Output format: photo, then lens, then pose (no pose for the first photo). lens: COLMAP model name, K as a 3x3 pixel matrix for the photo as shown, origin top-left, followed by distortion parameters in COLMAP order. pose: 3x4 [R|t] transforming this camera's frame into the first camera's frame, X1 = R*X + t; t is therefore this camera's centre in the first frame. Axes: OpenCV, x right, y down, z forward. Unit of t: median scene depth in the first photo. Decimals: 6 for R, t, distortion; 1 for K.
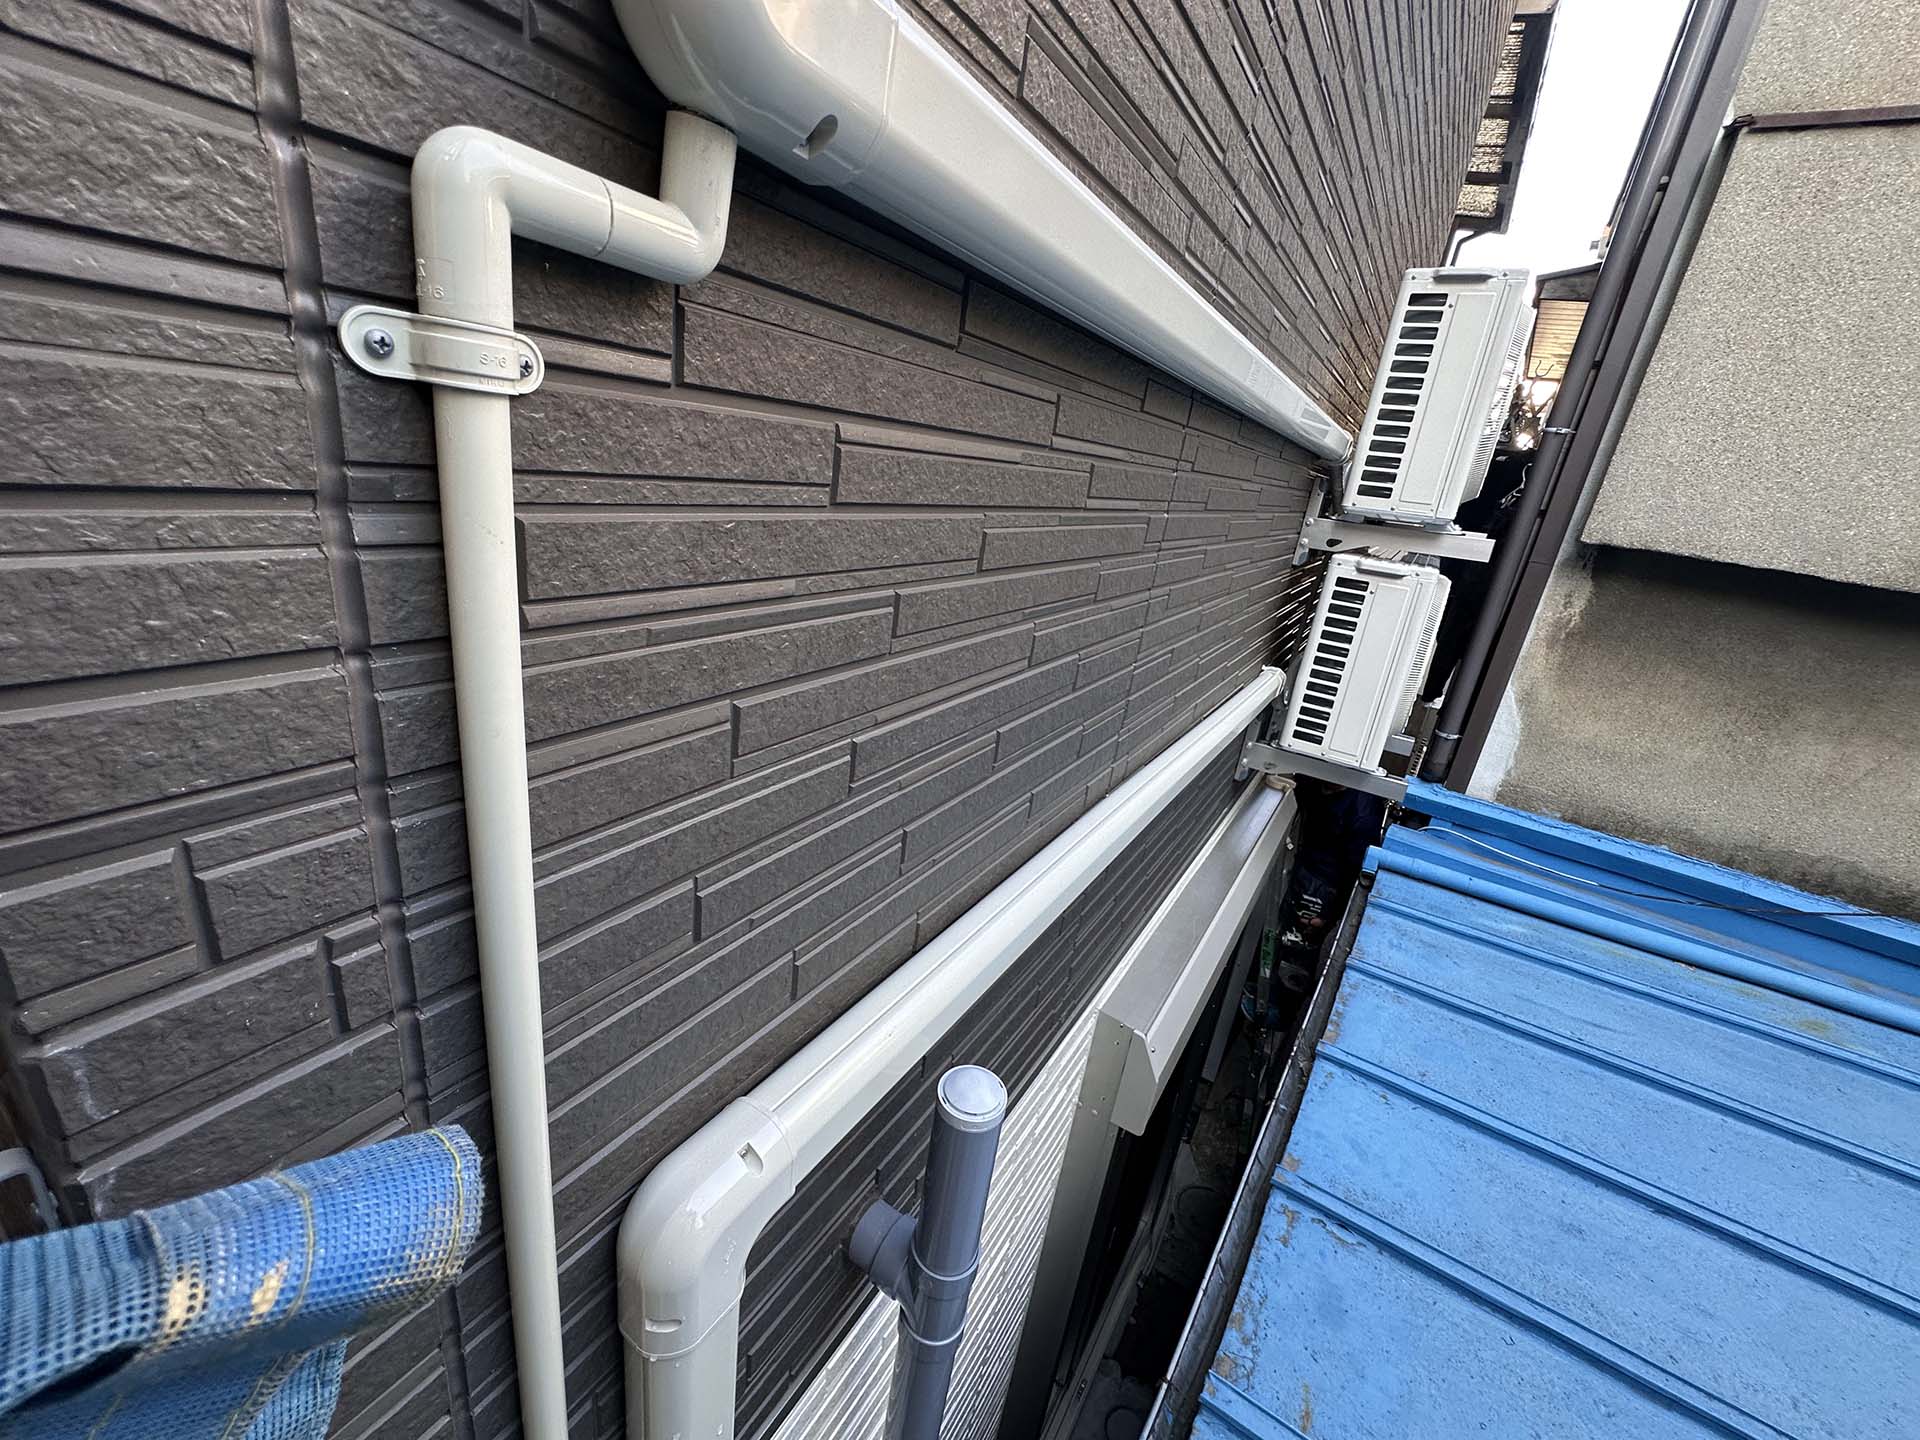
lens RADIAL K [[763.2, 0, 956.8], [0, 763.2, 719.2], [0, 0, 1]] dist [-0.002774, 0.001027]
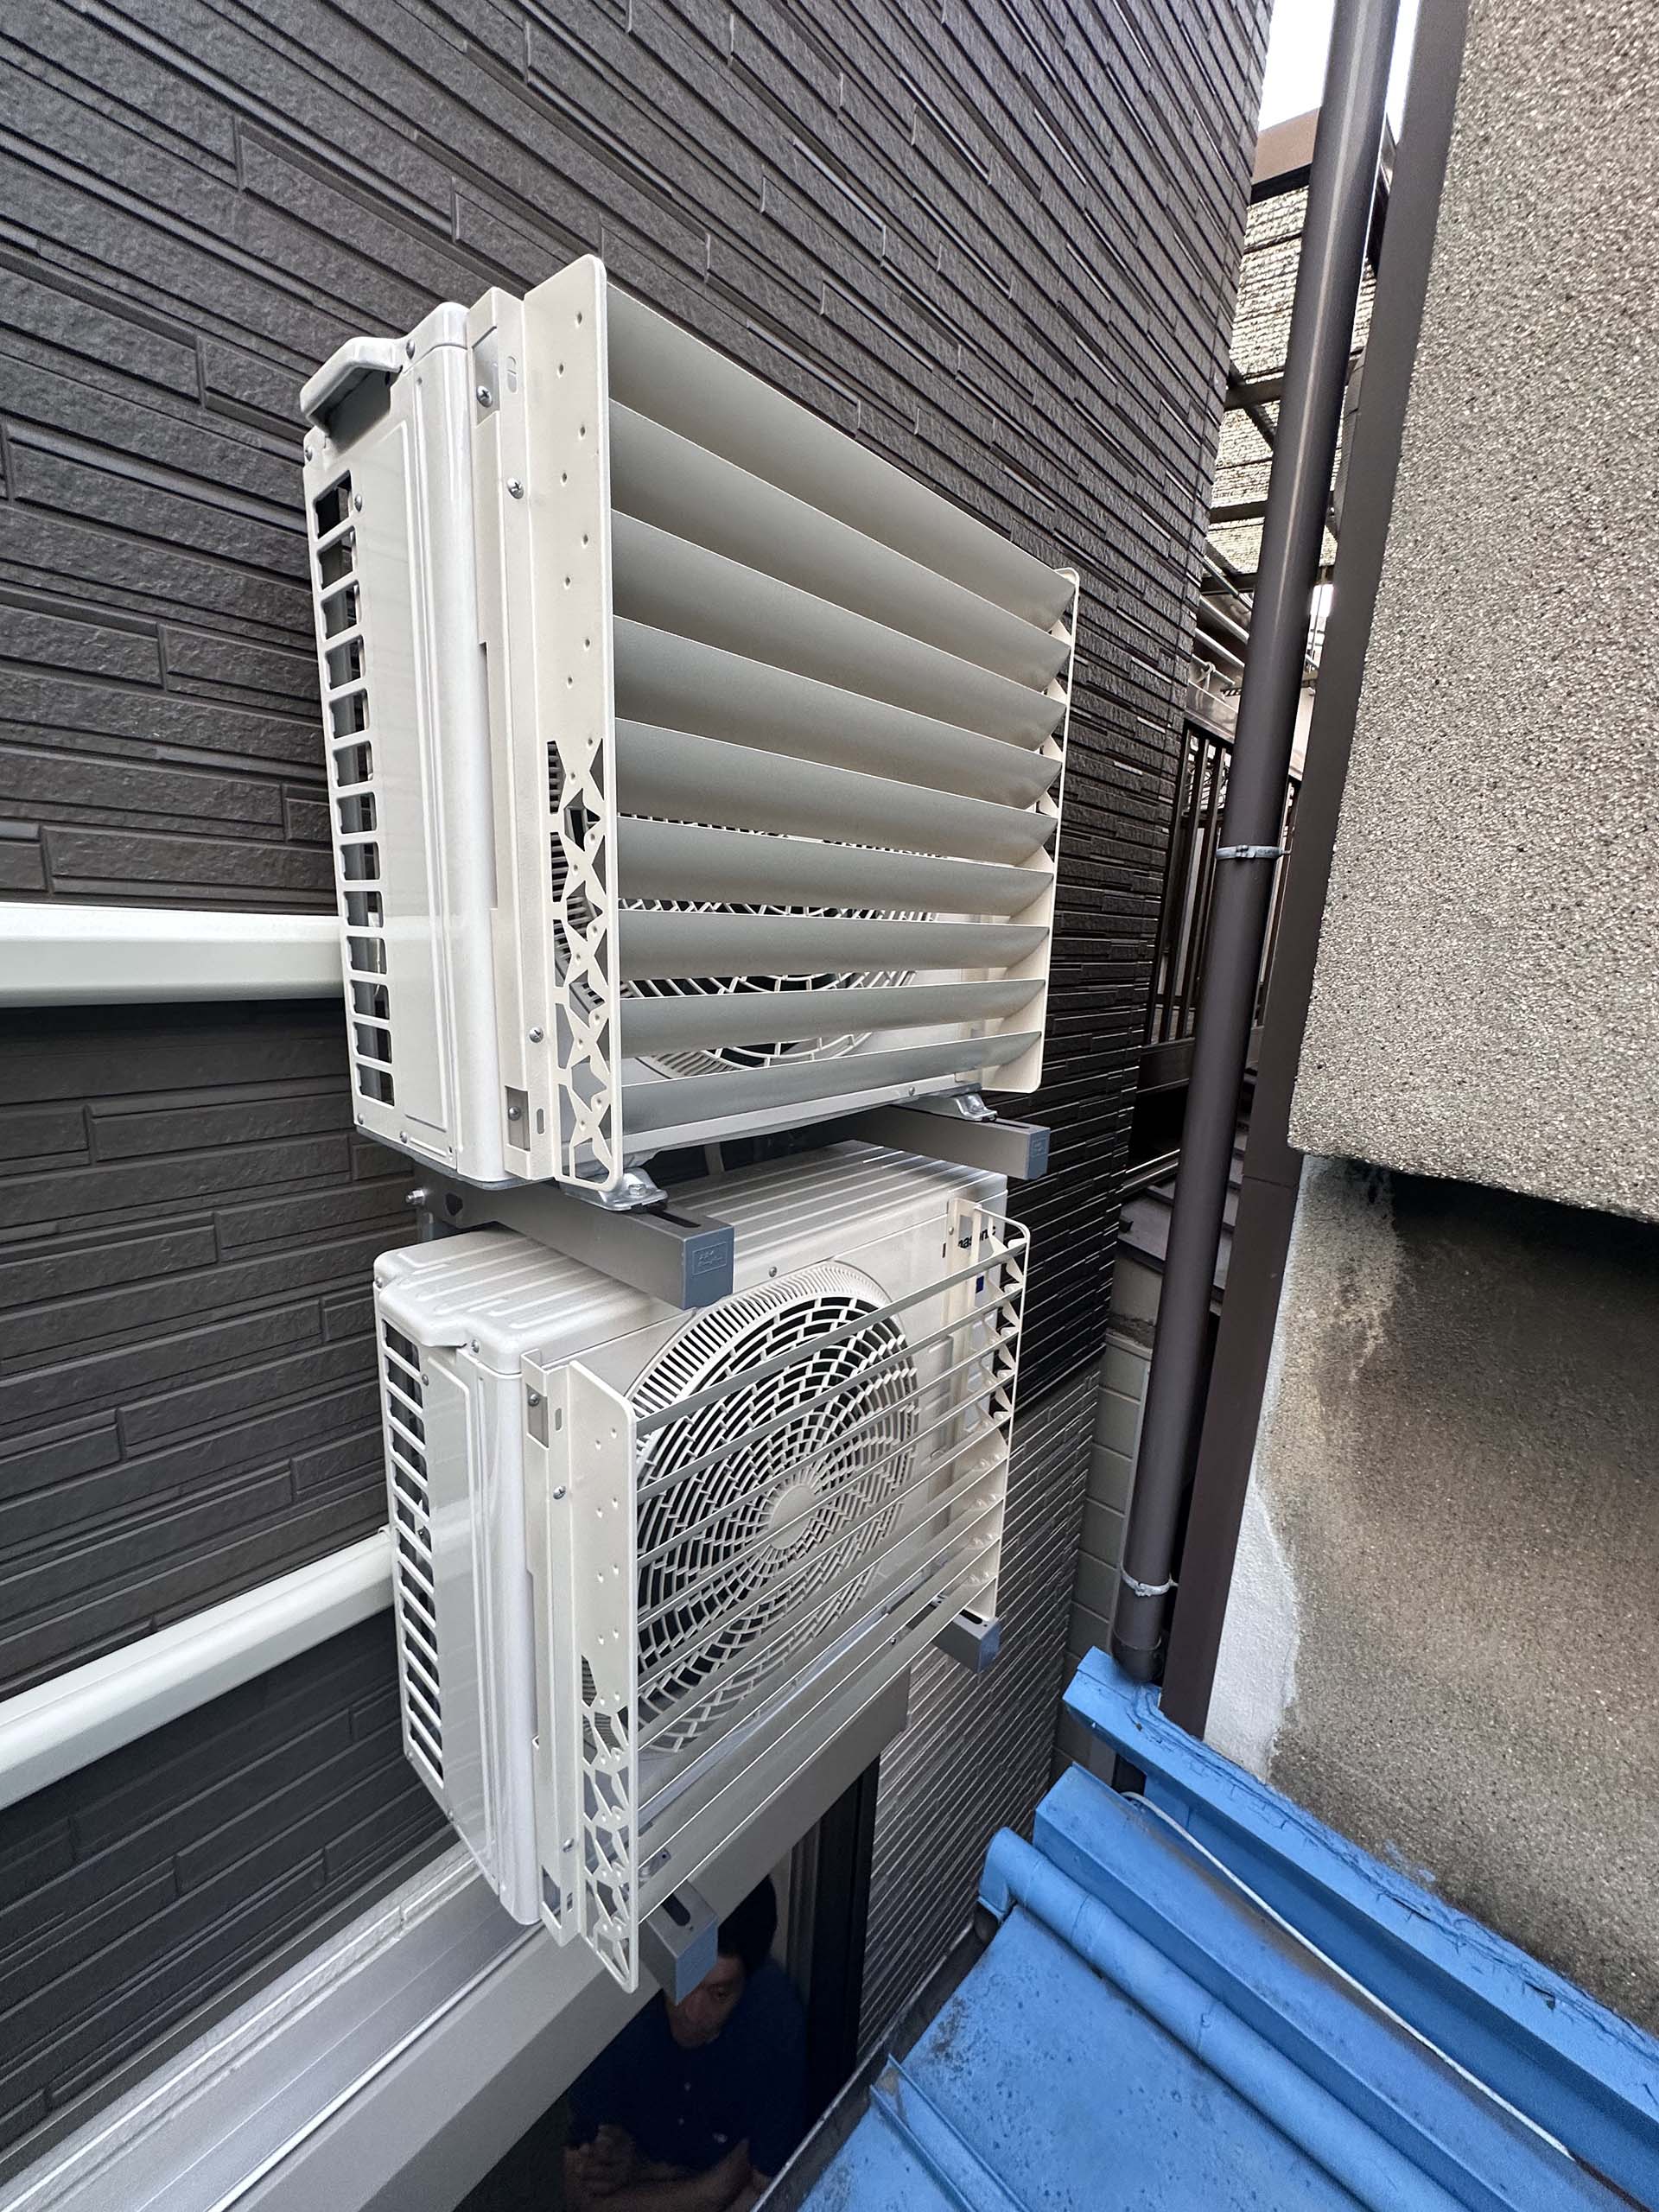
lens RADIAL K [[879.3, 0, 823.4], [0, 879.3, 1103.8], [0, 0, 1]] dist [-0.002774, 0.001027]
pose [[0.980576, -0.034382, -0.193105, 1.888111], [0.005177, 0.988711, -0.149746, -0.531208], [0.196073, 0.145837, 0.969684, 1.550587]]
